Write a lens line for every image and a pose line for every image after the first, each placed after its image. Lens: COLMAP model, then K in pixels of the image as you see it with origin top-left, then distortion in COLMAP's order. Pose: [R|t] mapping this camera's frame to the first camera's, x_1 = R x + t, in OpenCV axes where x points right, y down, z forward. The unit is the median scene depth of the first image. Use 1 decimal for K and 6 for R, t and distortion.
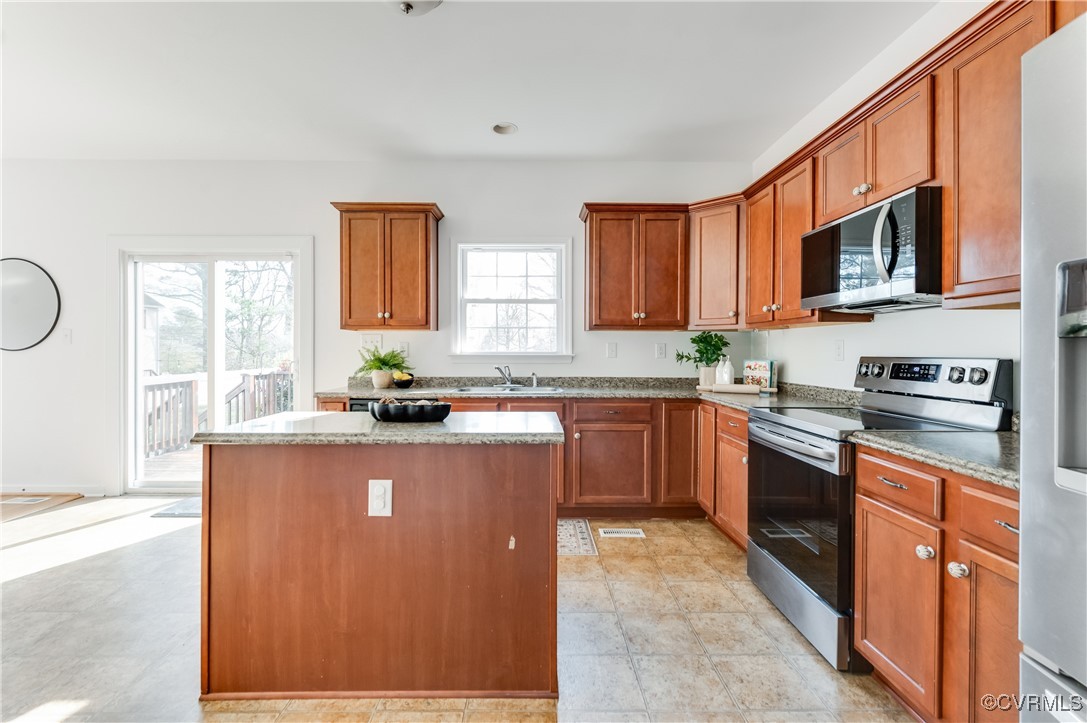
lens RADIAL K [[485.5, 0, 543.4], [0, 485.5, 350.7], [0, 0, 1]] dist [0.001192, -0.000132]
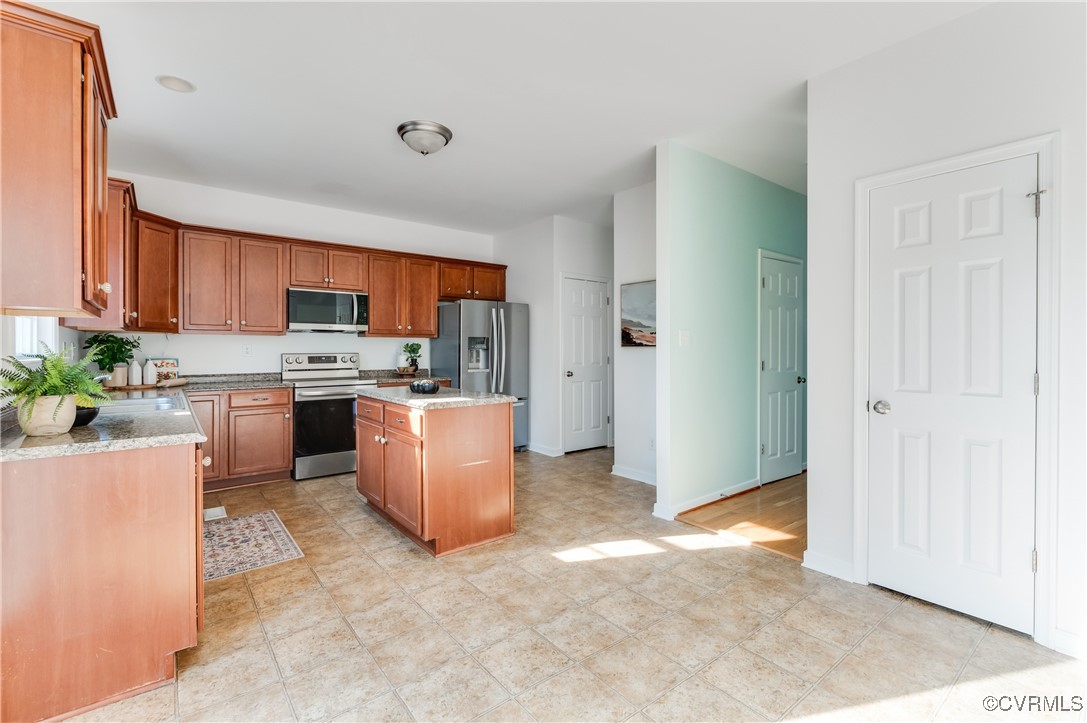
lens RADIAL K [[477.3, 0, 542.9], [0, 477.3, 345.7], [0, 0, 1]] dist [0.000880, -0.000086]
pose [[-0.612300, 0.003813, 0.790616, -1.224857], [-0.000709, 0.999985, -0.005372, -0.008863], [-0.790625, -0.003850, -0.612289, 1.115468]]
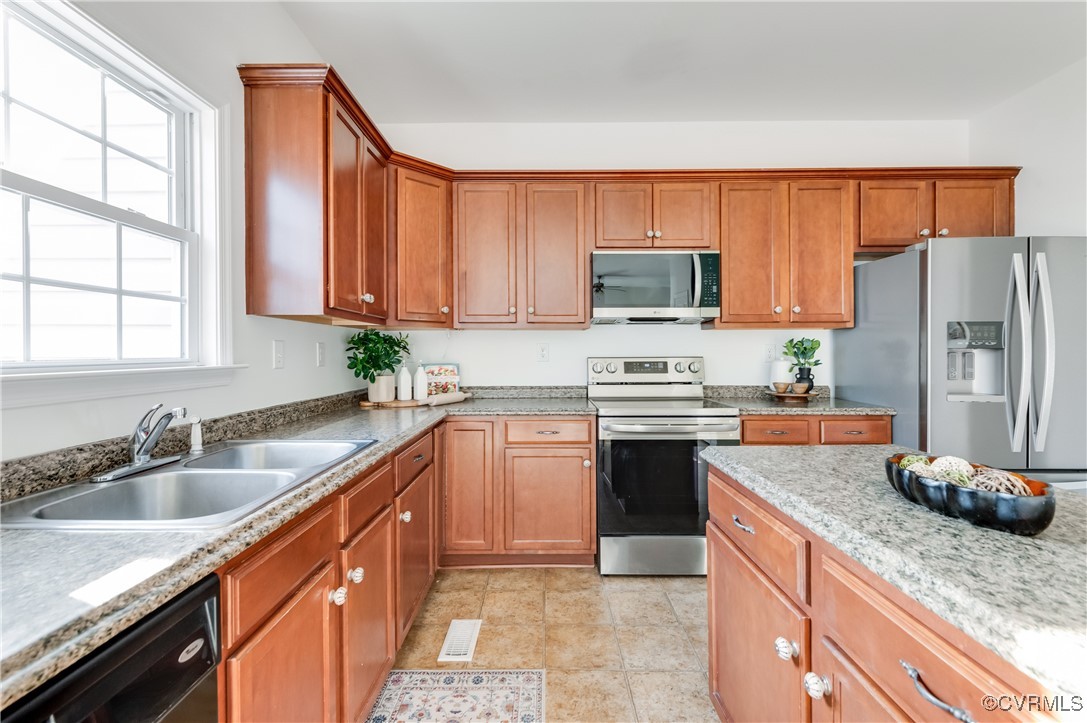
lens RADIAL K [[482.0, 0, 538.5], [0, 482.0, 350.8], [0, 0, 1]] dist [0.001881, -0.000395]
pose [[0.022927, -0.000871, 0.999737, -0.489638], [0.003520, 0.999993, 0.000790, -0.006139], [-0.999731, 0.003501, 0.022930, 0.912880]]
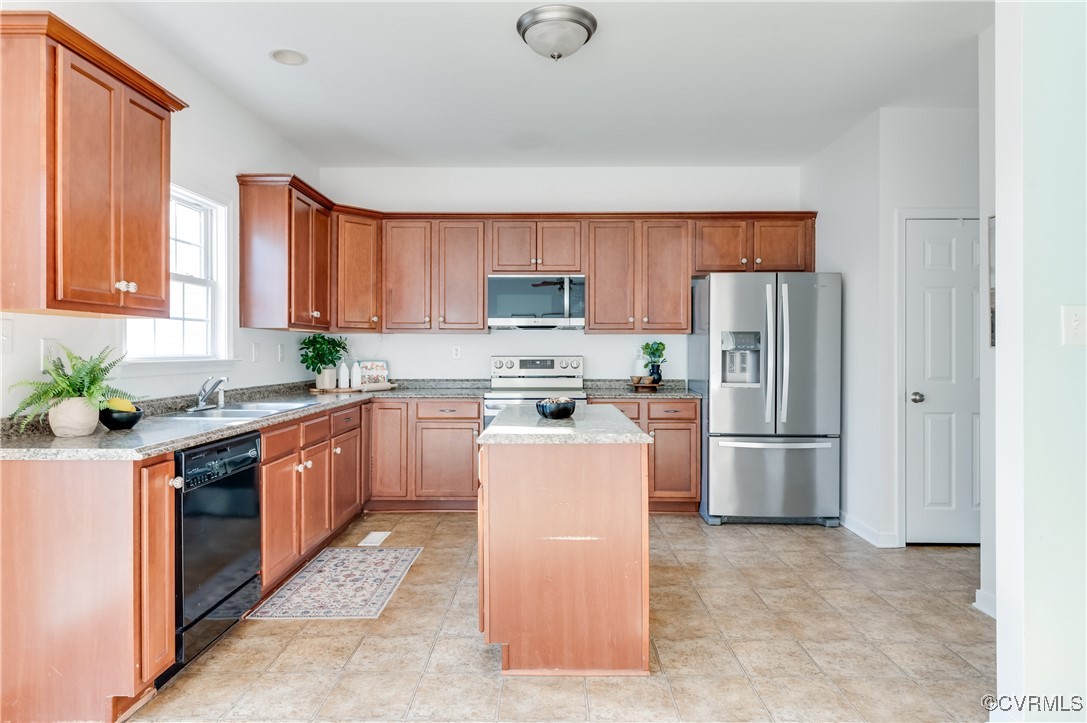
lens RADIAL K [[636.4, 0, 545.0], [0, 636.4, 344.7], [0, 0, 1]] dist [0.002673, -0.000094]
pose [[0.020207, 0.006433, 0.999775, -1.164191], [-0.000424, 0.999979, -0.006426, -0.010120], [-0.999796, -0.000294, 0.020210, 0.651702]]
